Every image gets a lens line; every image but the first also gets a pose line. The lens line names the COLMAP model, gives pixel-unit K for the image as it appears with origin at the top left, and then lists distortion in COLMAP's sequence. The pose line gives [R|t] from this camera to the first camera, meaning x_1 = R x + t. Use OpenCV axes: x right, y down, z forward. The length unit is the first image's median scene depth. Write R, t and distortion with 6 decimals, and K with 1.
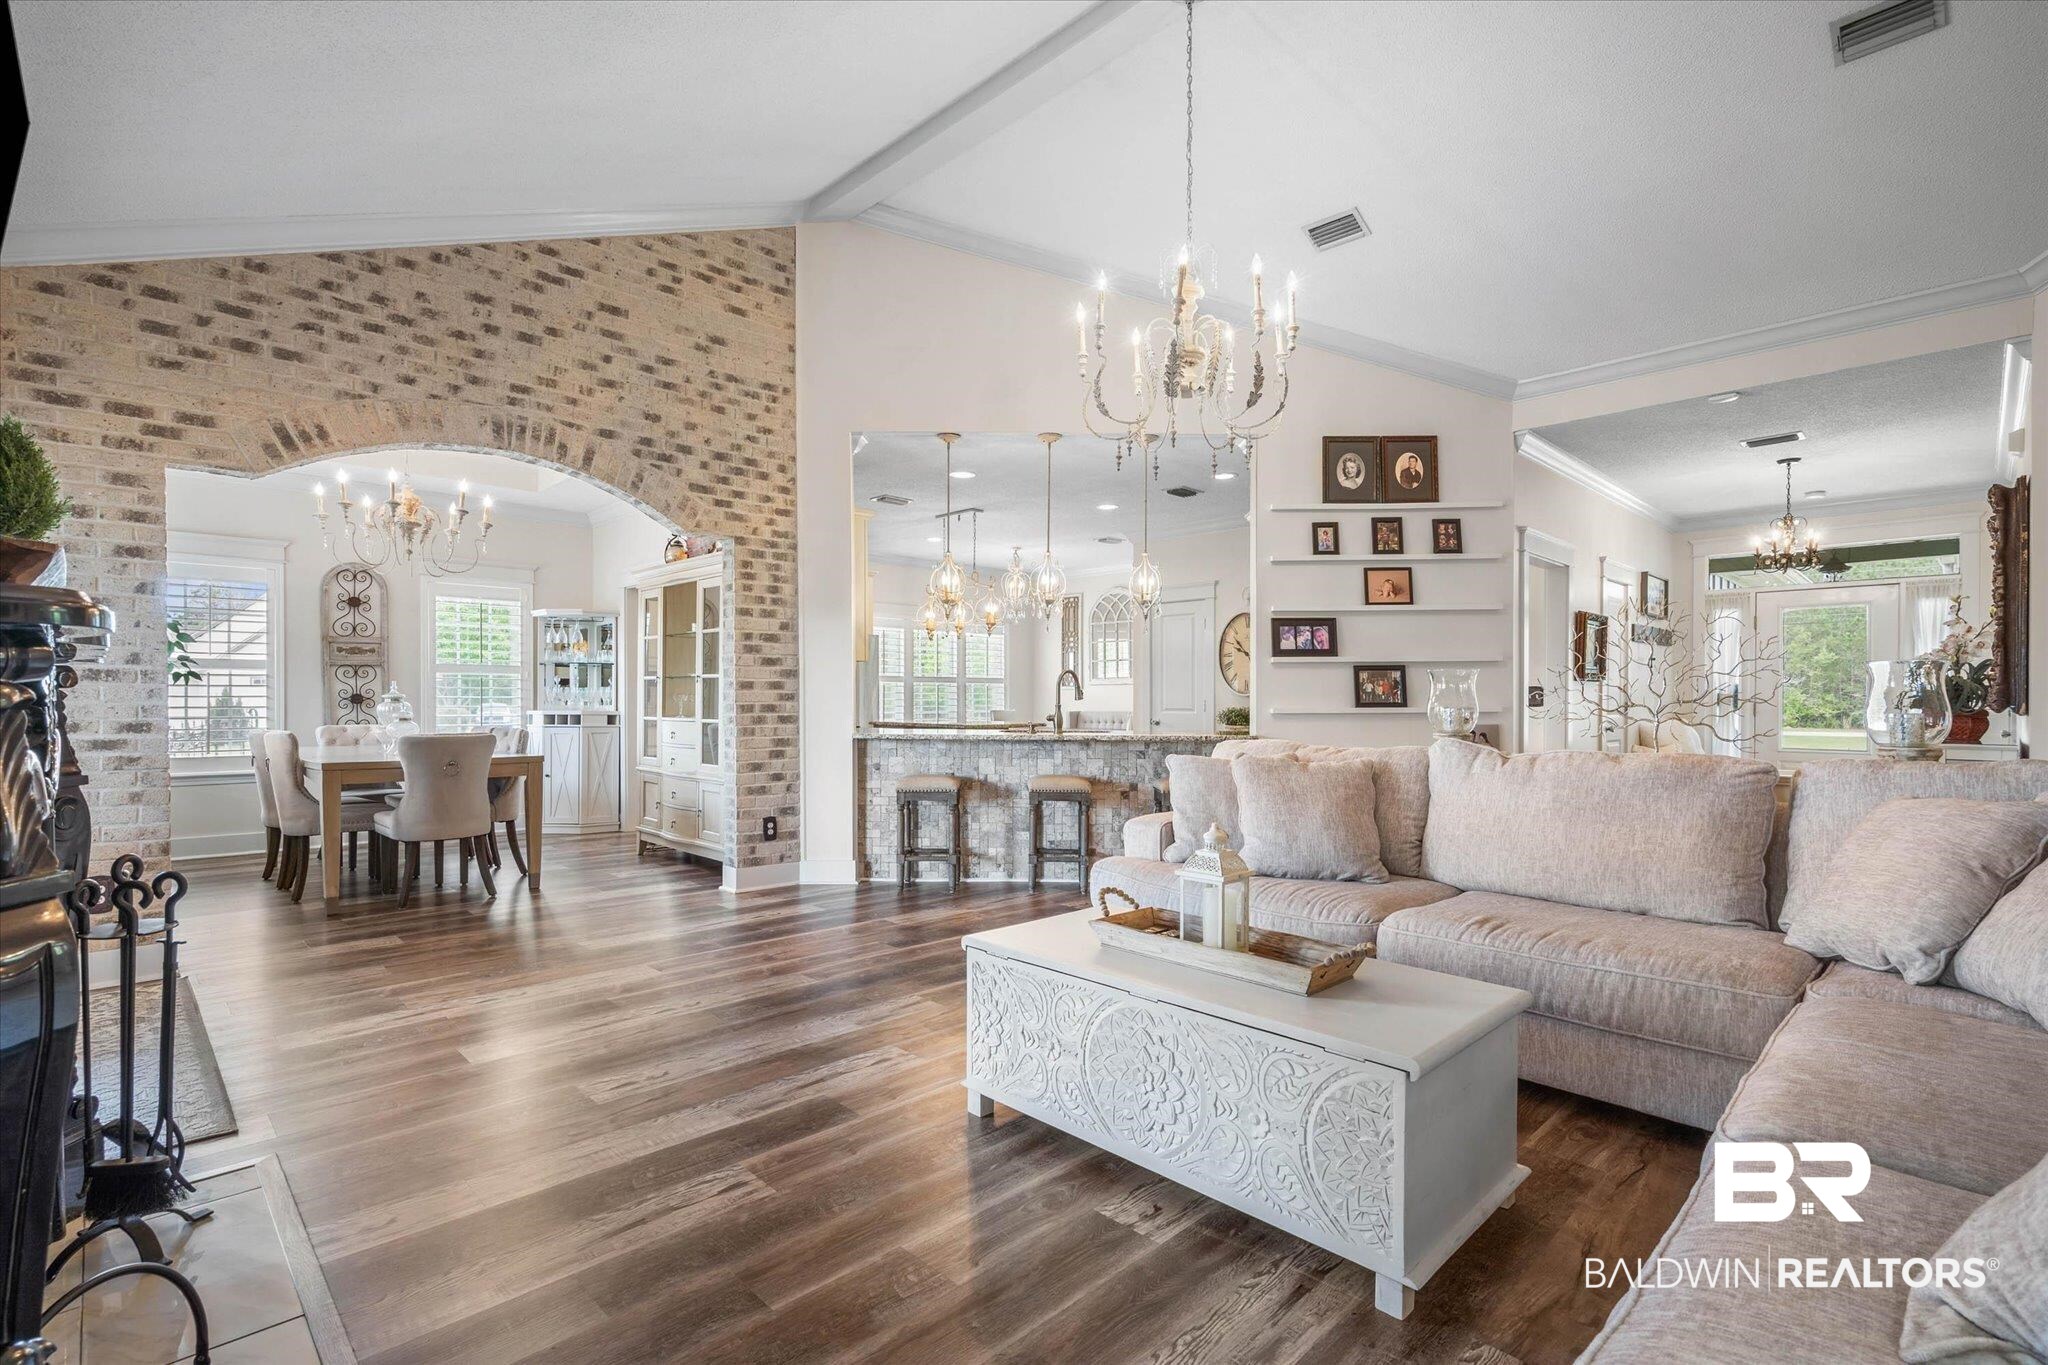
lens RADIAL K [[950.5, 0, 1024.0], [0, 950.5, 682.5], [0, 0, 1]] dist [-0.000176, -0.000080]
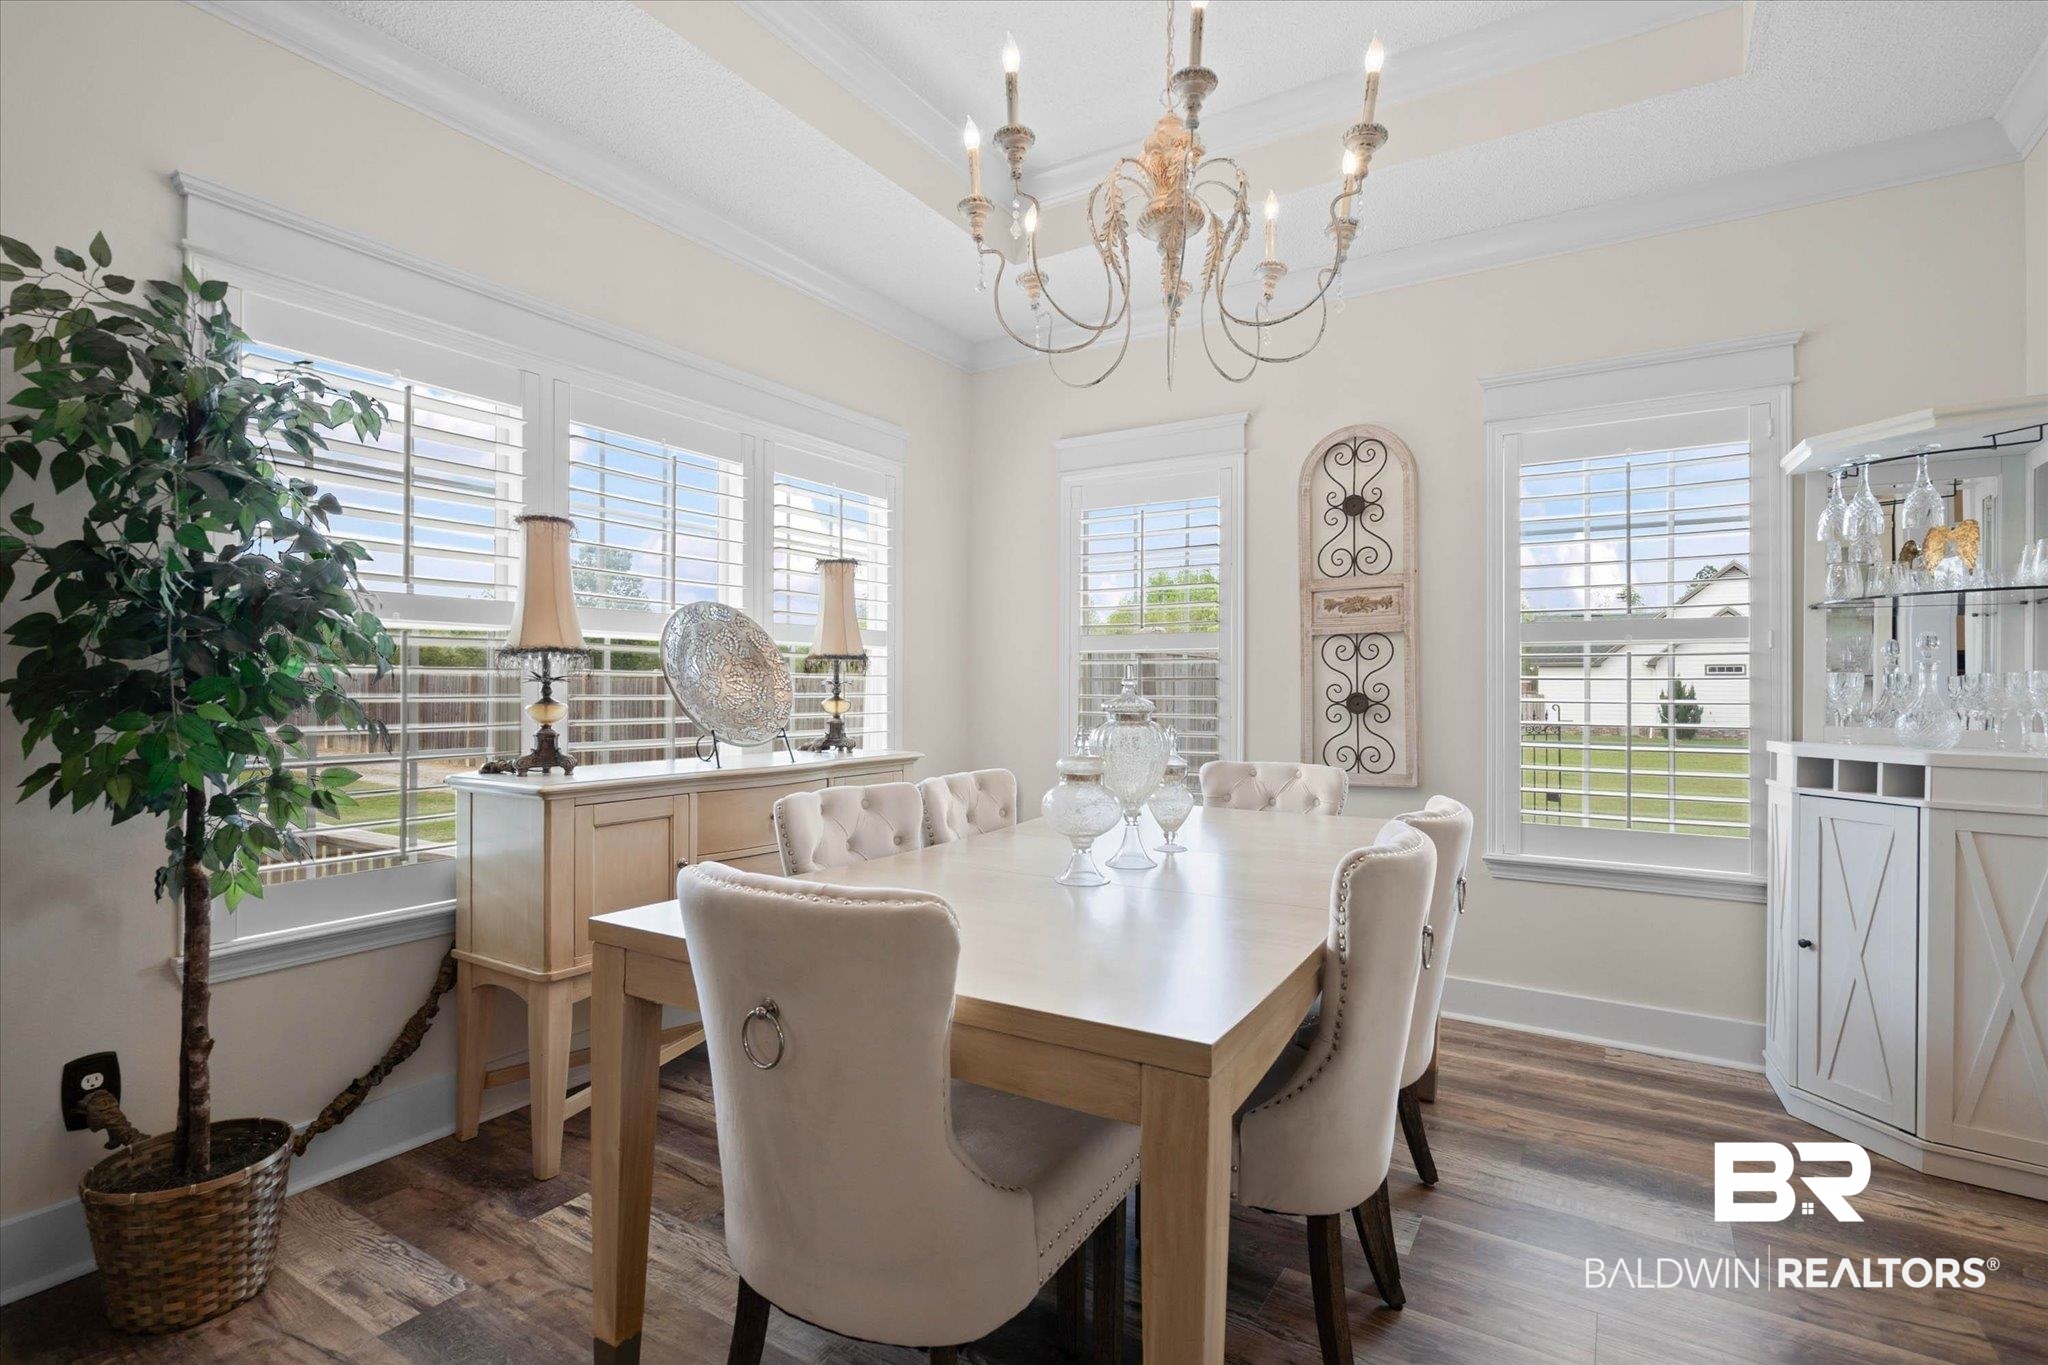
lens RADIAL K [[950.5, 0, 1024.0], [0, 950.5, 682.5], [0, 0, 1]] dist [-0.000176, -0.000080]
pose [[0.237804, -0.007373, -0.971285, -0.269498], [0.013644, 0.999898, -0.004250, 0.006351], [0.971217, -0.012241, 0.237880, 0.716841]]
